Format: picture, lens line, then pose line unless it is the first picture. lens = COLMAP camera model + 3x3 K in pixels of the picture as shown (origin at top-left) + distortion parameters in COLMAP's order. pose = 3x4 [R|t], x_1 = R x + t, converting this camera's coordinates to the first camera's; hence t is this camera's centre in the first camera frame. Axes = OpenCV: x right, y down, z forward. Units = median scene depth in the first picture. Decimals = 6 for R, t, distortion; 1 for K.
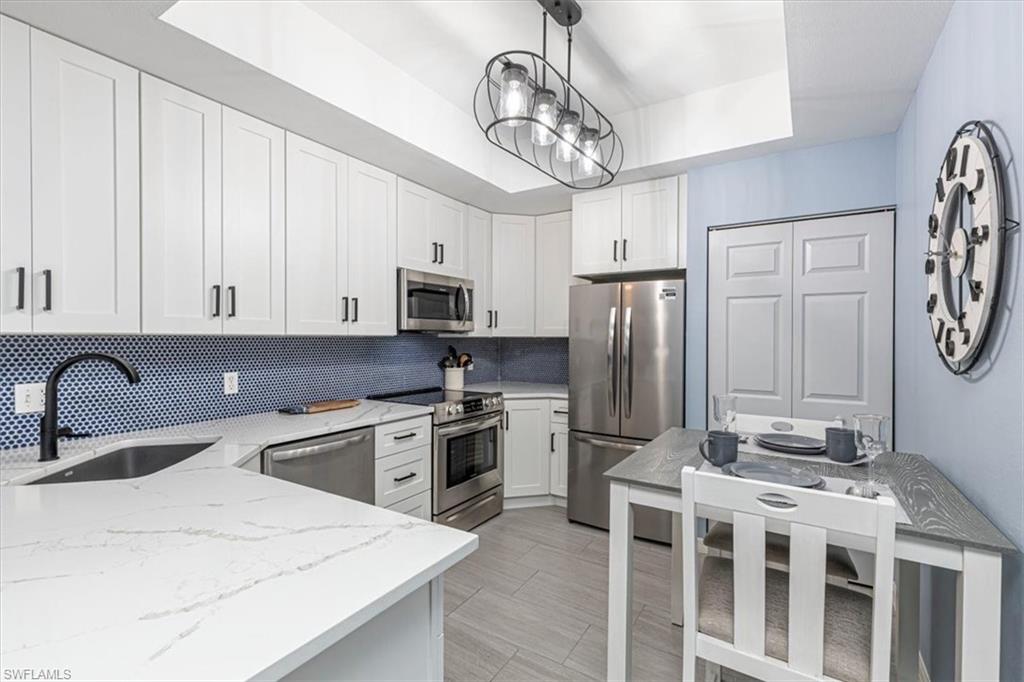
lens RADIAL K [[457.6, 0, 513.5], [0, 457.6, 342.4], [0, 0, 1]] dist [0.003079, 0.000169]
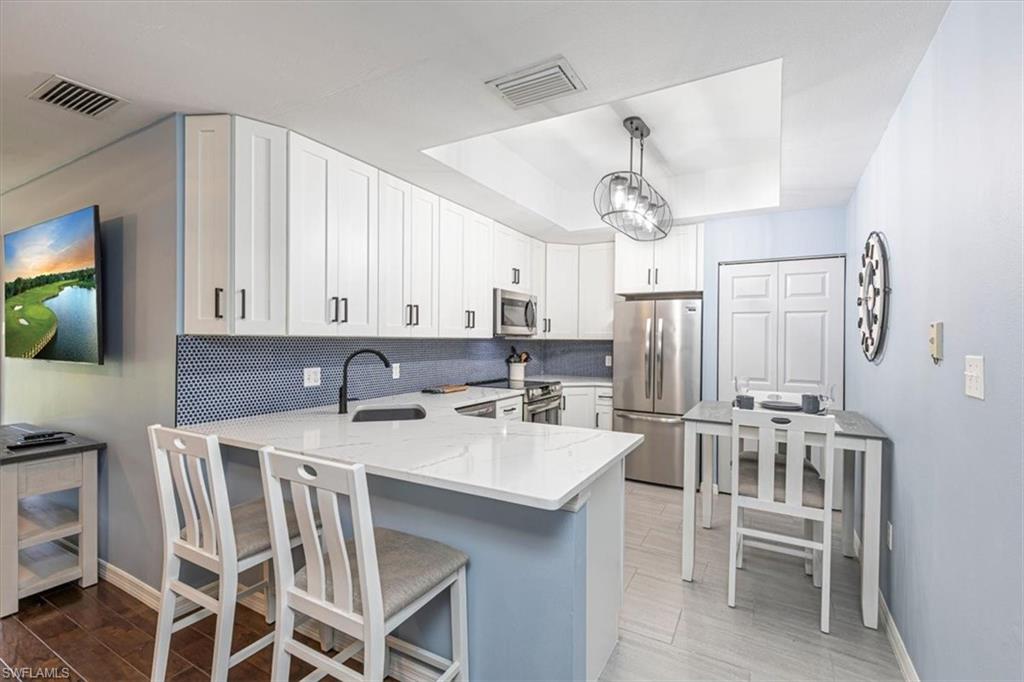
lens RADIAL K [[457.6, 0, 513.1], [0, 457.6, 342.4], [0, 0, 1]] dist [0.003079, 0.000169]
pose [[0.998878, 0.005413, 0.047051, -0.298831], [-0.005218, 0.999977, -0.004257, 0.003451], [-0.047073, 0.004006, 0.998883, -0.412002]]
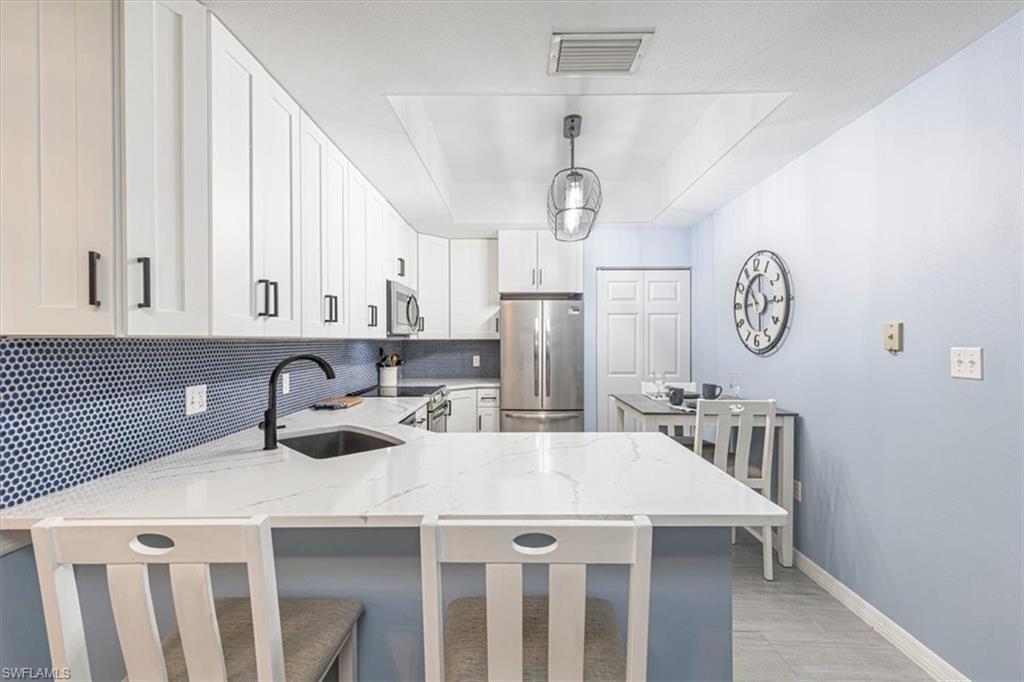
lens RADIAL K [[457.6, 0, 515.7], [0, 457.6, 343.2], [0, 0, 1]] dist [0.003079, 0.000169]
pose [[0.851120, -0.008093, 0.524909, -0.673461], [0.010085, 0.999949, -0.000934, 0.001023], [-0.524875, 0.006089, 0.851158, -0.177619]]
